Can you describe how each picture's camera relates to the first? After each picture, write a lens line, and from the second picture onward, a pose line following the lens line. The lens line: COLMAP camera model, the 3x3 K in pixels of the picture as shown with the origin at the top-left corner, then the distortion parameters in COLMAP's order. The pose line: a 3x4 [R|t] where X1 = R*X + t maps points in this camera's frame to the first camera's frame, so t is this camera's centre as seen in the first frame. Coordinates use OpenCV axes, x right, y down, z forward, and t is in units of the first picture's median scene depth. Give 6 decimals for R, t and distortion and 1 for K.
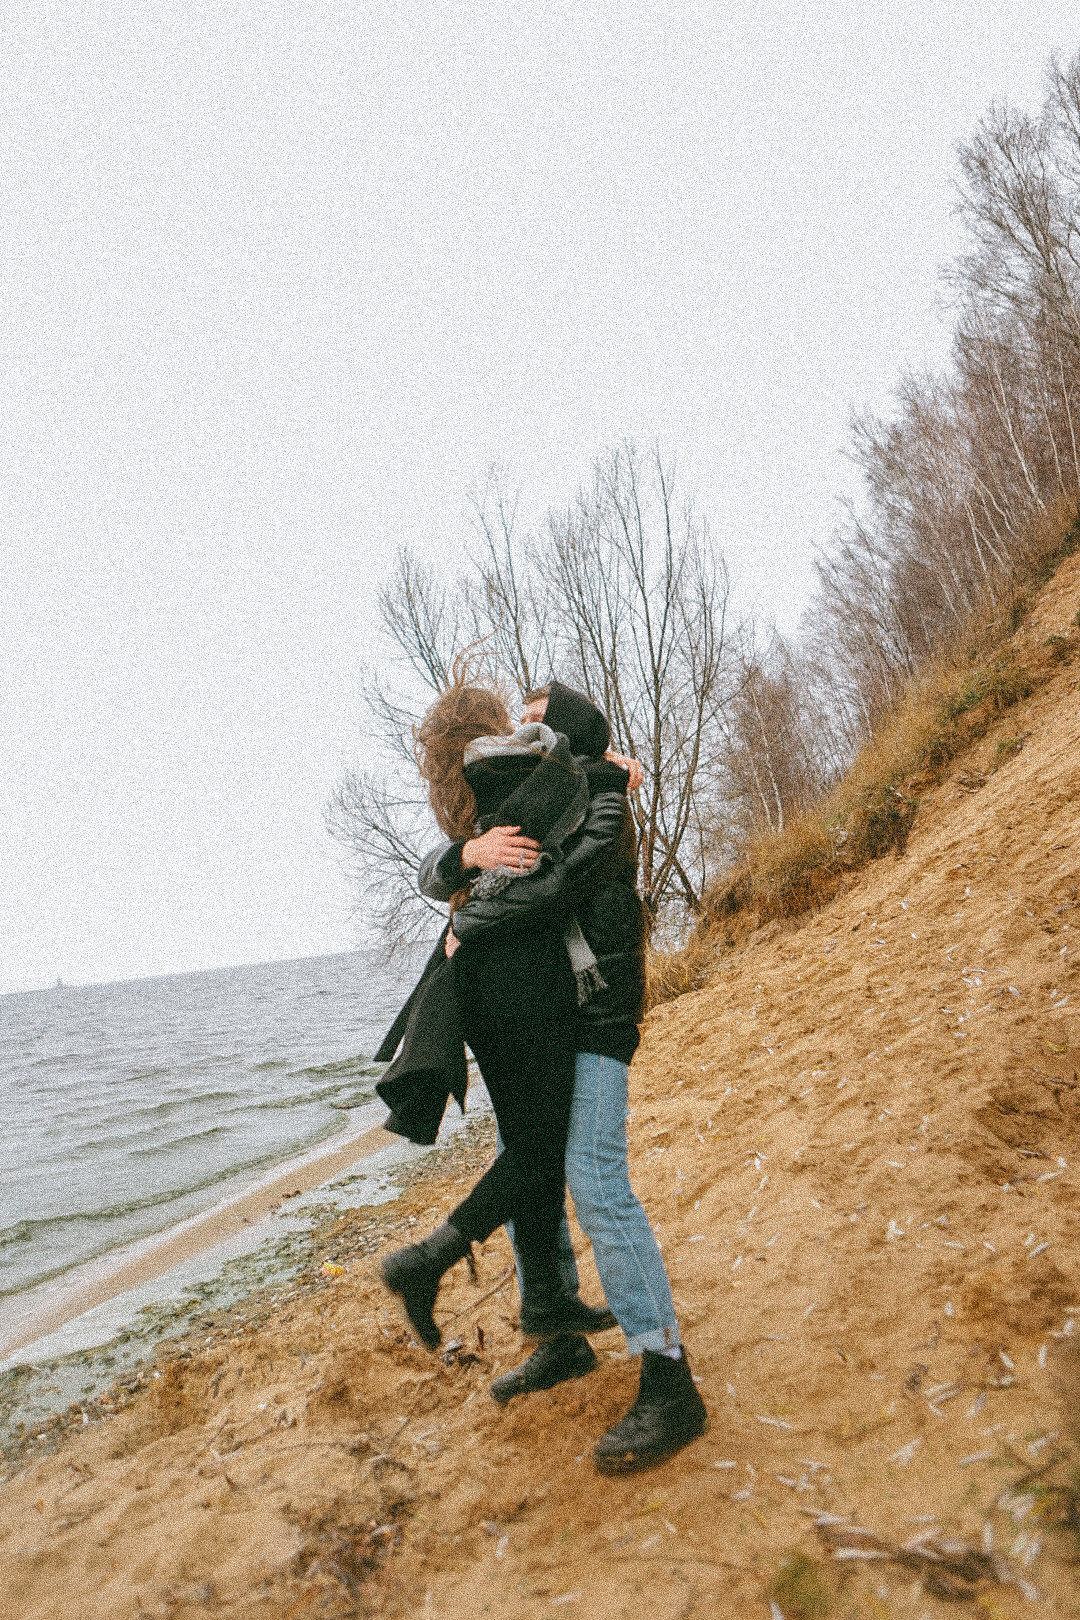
lens RADIAL K [[1290.8, 0, 539.8], [0, 1290.8, 808.8], [0, 0, 1]] dist [-0.003471, 0.000647]
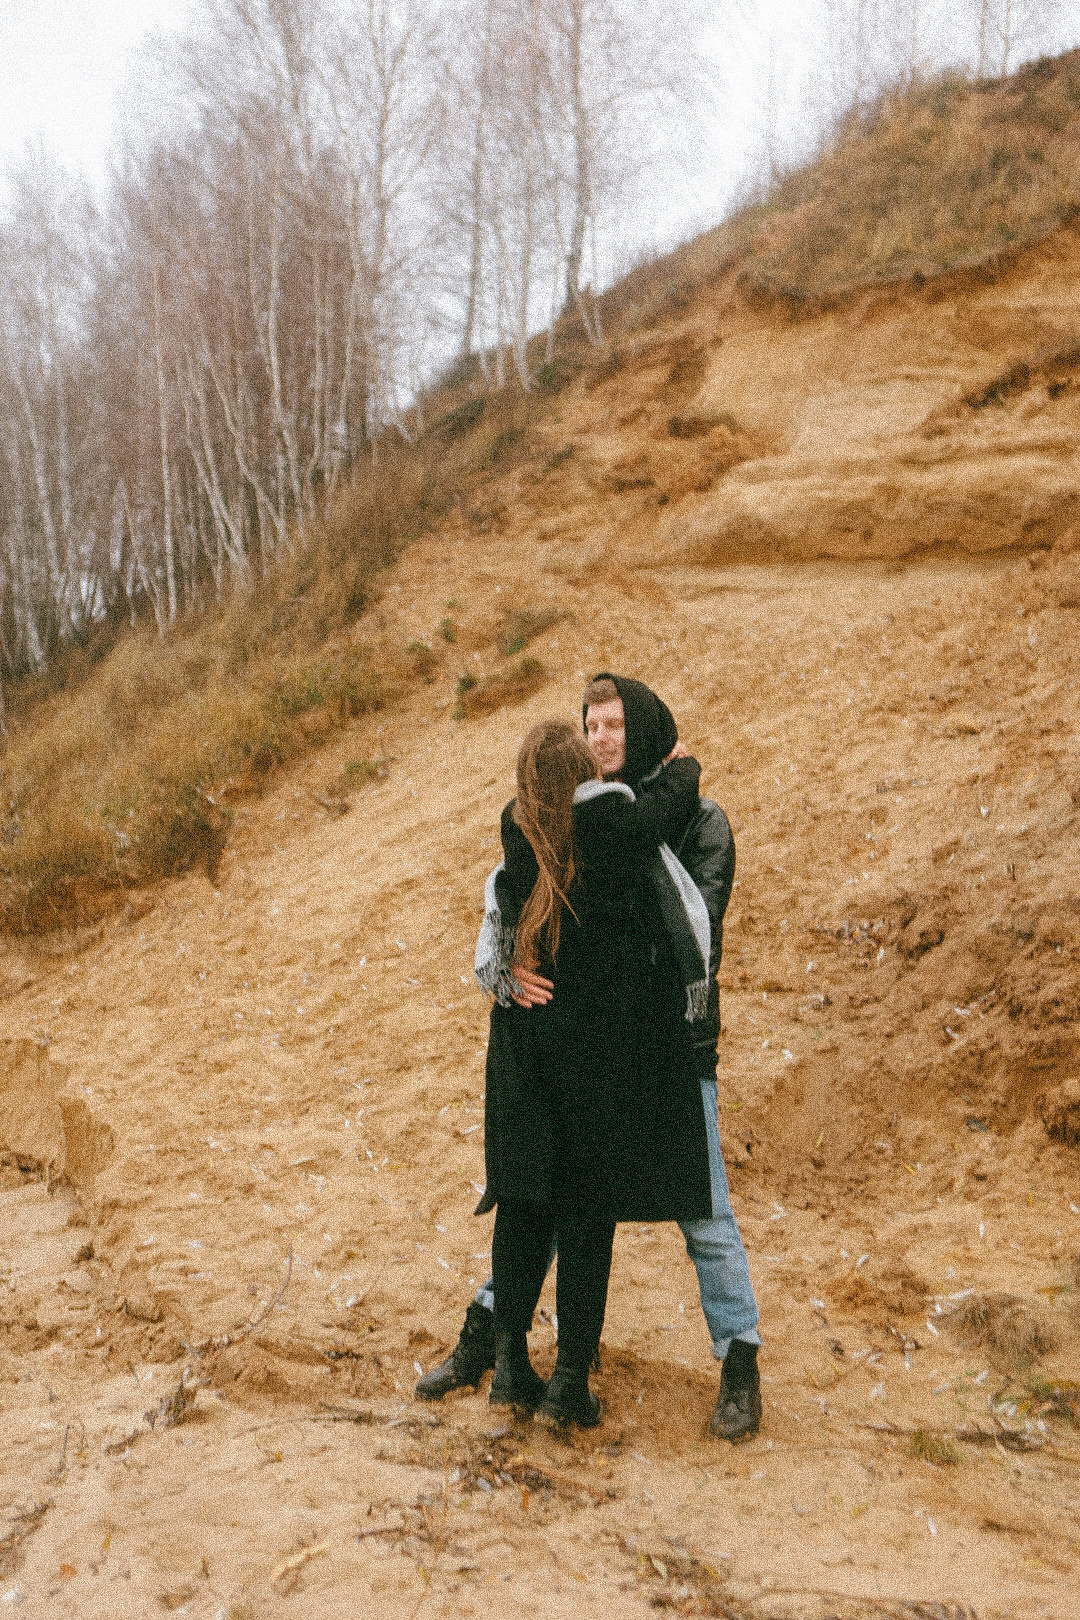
lens RADIAL K [[2085.2, 0, 540.0], [0, 2085.2, 811.0], [0, 0, 1]] dist [-0.009045, 0.000000]
pose [[0.771815, 0.187075, 0.607704, -0.313811], [-0.188803, 0.980061, -0.061912, 0.034918], [-0.607170, -0.066952, 0.791746, -0.083197]]
